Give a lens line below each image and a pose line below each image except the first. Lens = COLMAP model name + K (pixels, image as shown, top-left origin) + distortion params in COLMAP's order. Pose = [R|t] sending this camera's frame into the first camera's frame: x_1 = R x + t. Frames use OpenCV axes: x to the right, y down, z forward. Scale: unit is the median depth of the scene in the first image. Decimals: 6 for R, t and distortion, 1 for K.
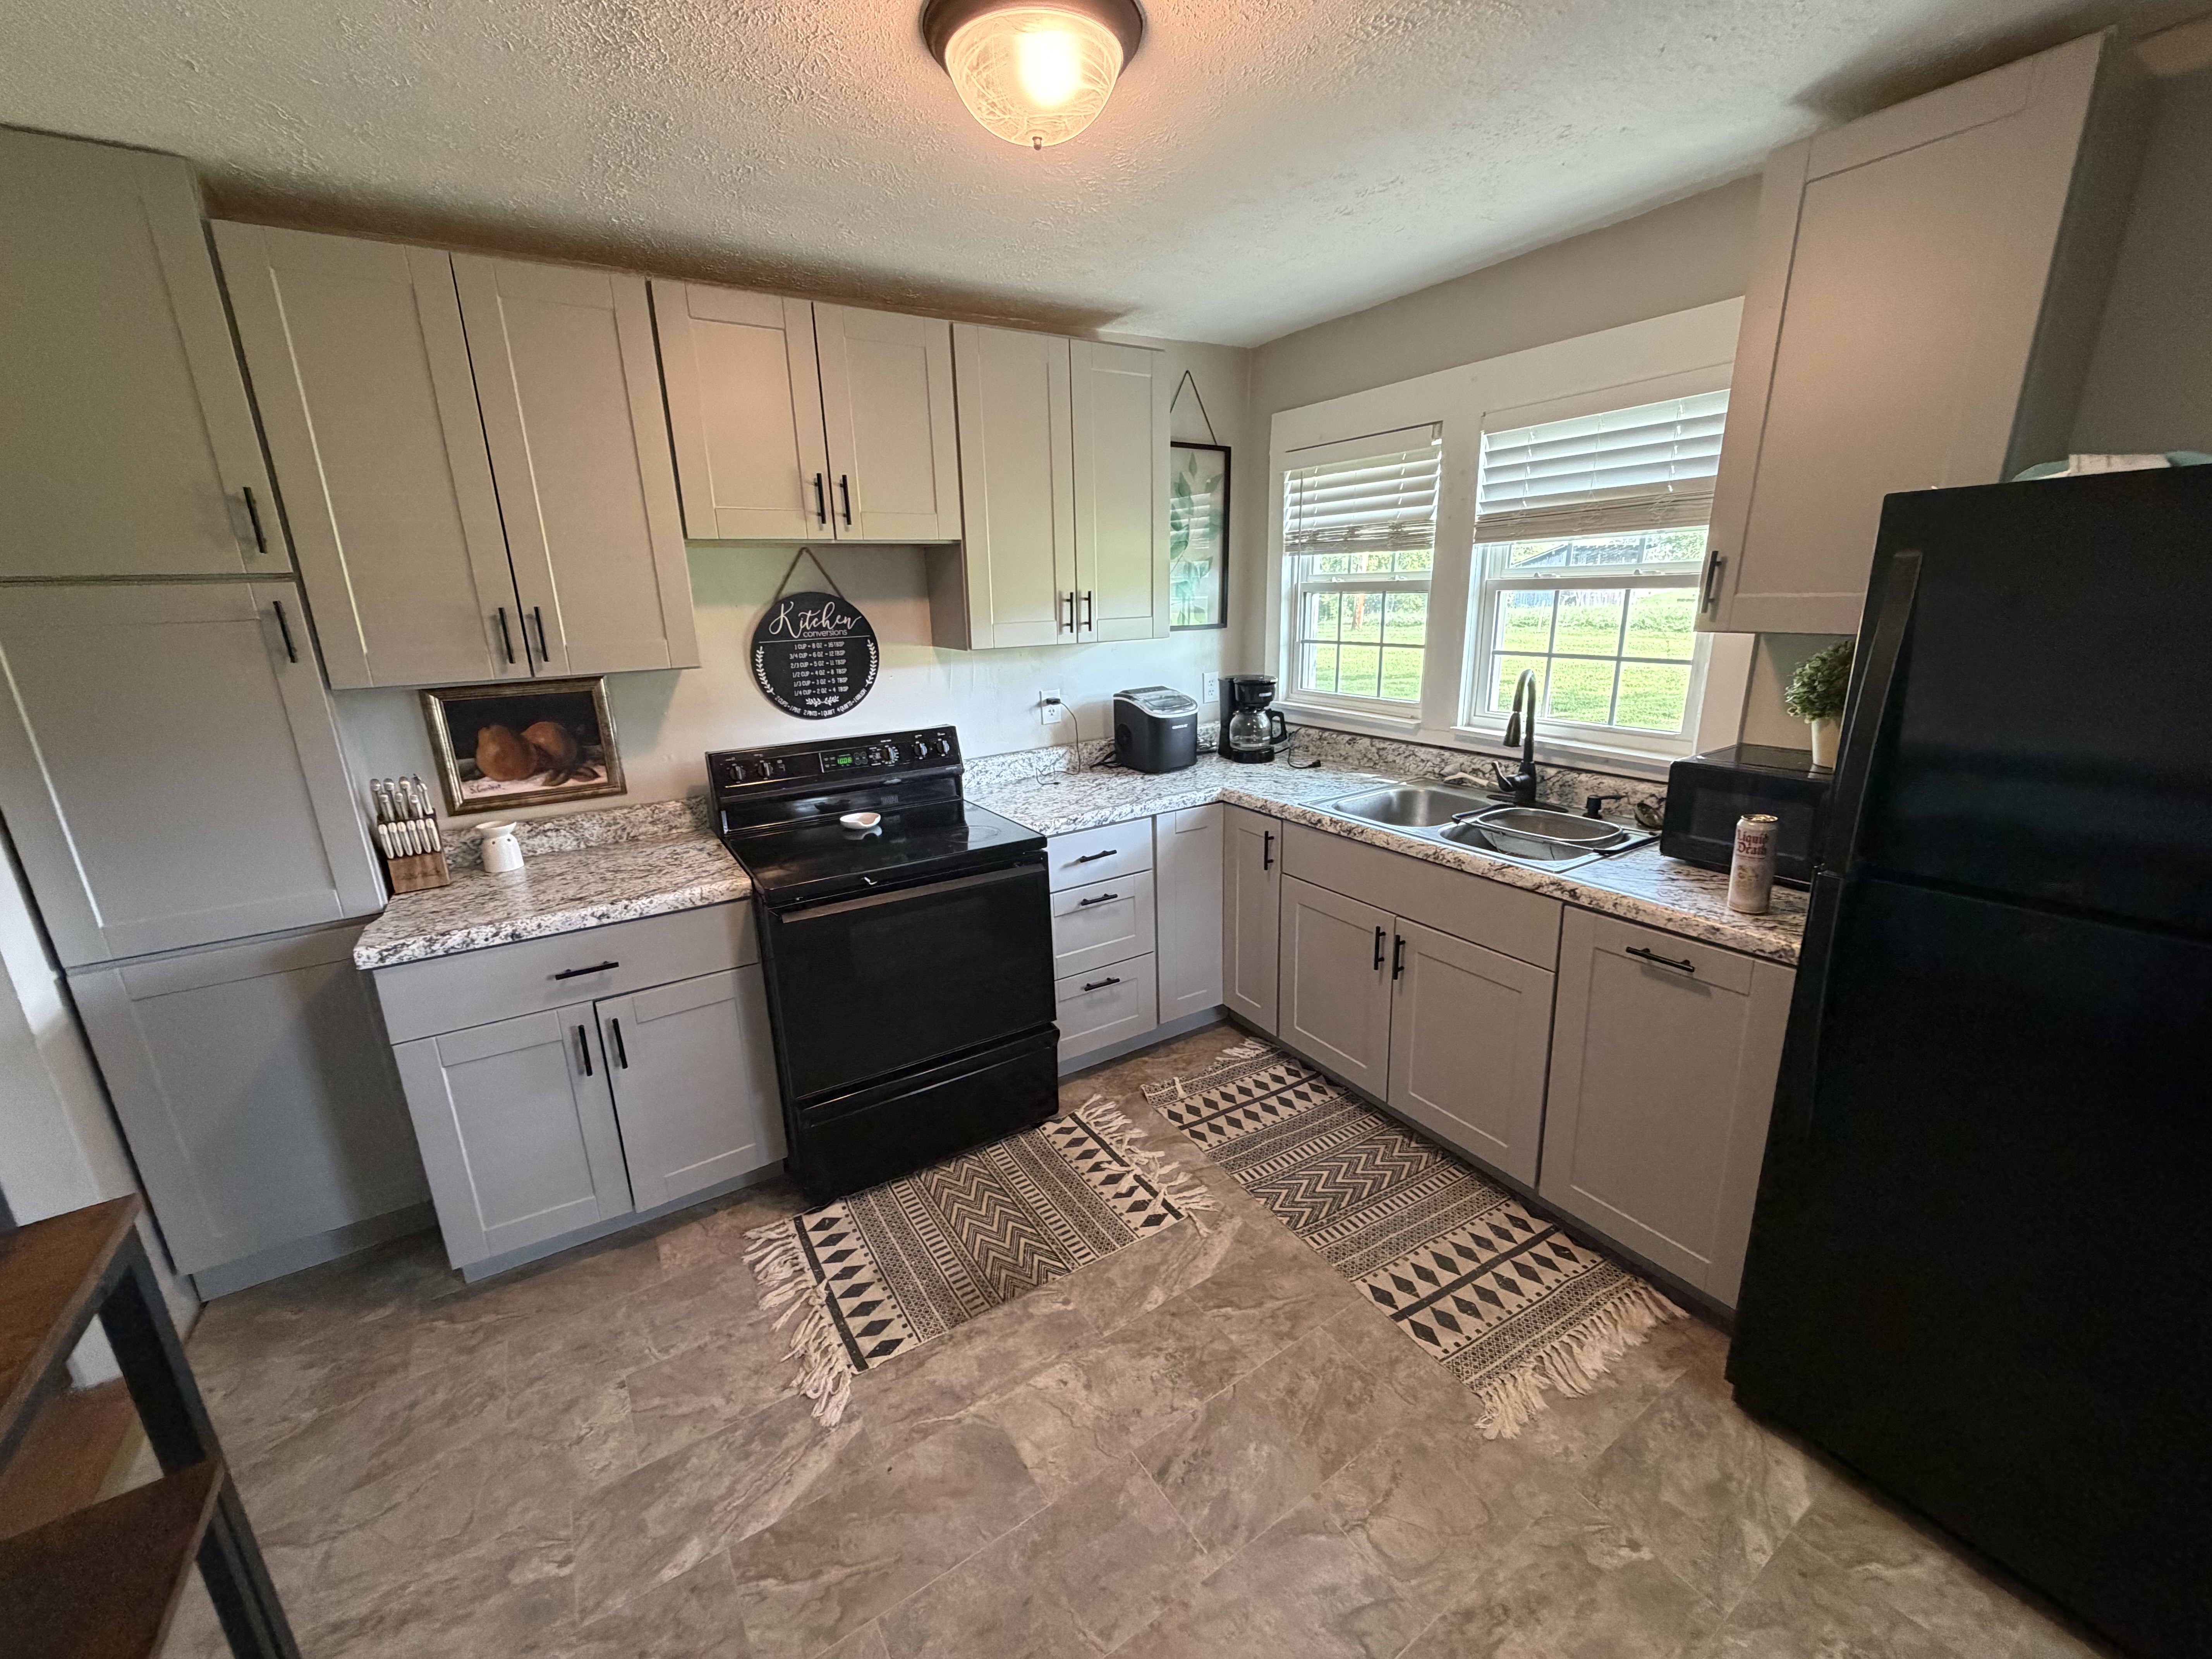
lens RADIAL K [[881.9, 0, 1092.6], [0, 881.9, 826.3], [0, 0, 1]] dist [0.000504, -0.000499]
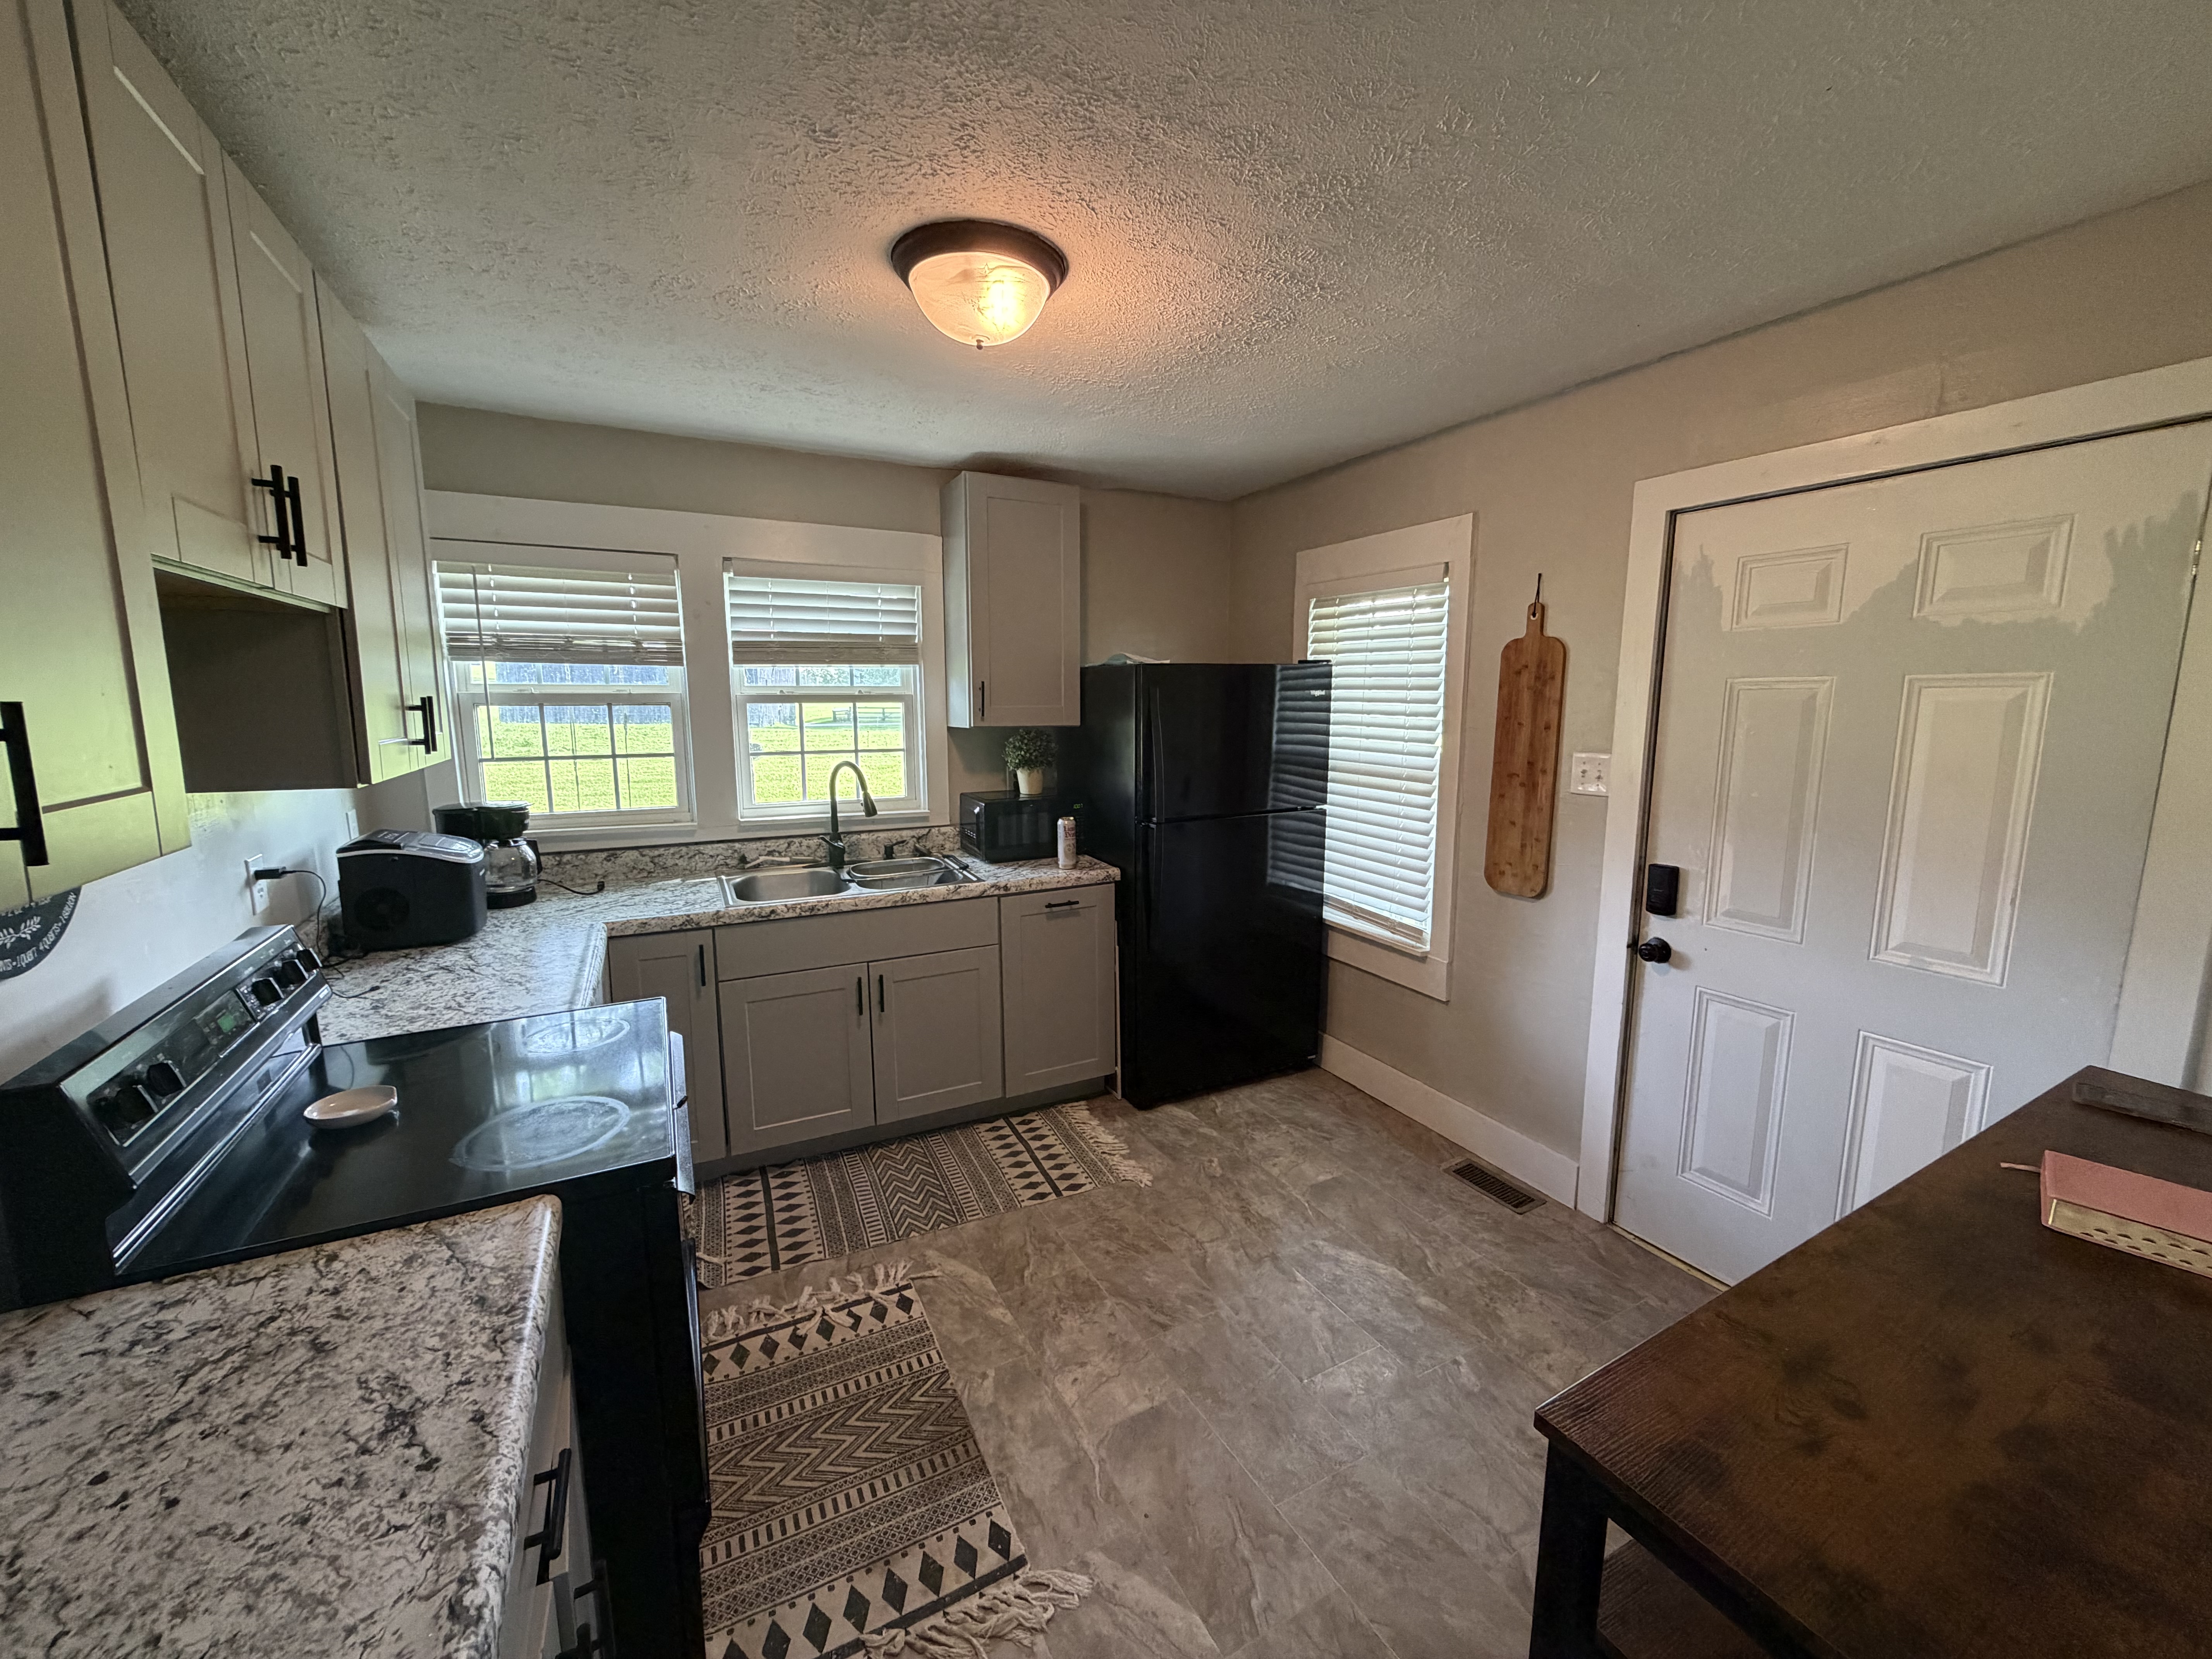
lens RADIAL K [[881.9, 0, 1100.8], [0, 881.9, 827.8], [0, 0, 1]] dist [0.000504, -0.000499]
pose [[0.076350, -0.124153, 0.989321, -0.779845], [0.257889, 0.960914, 0.100686, -0.112371], [-0.963153, 0.247448, 0.105383, 0.499014]]
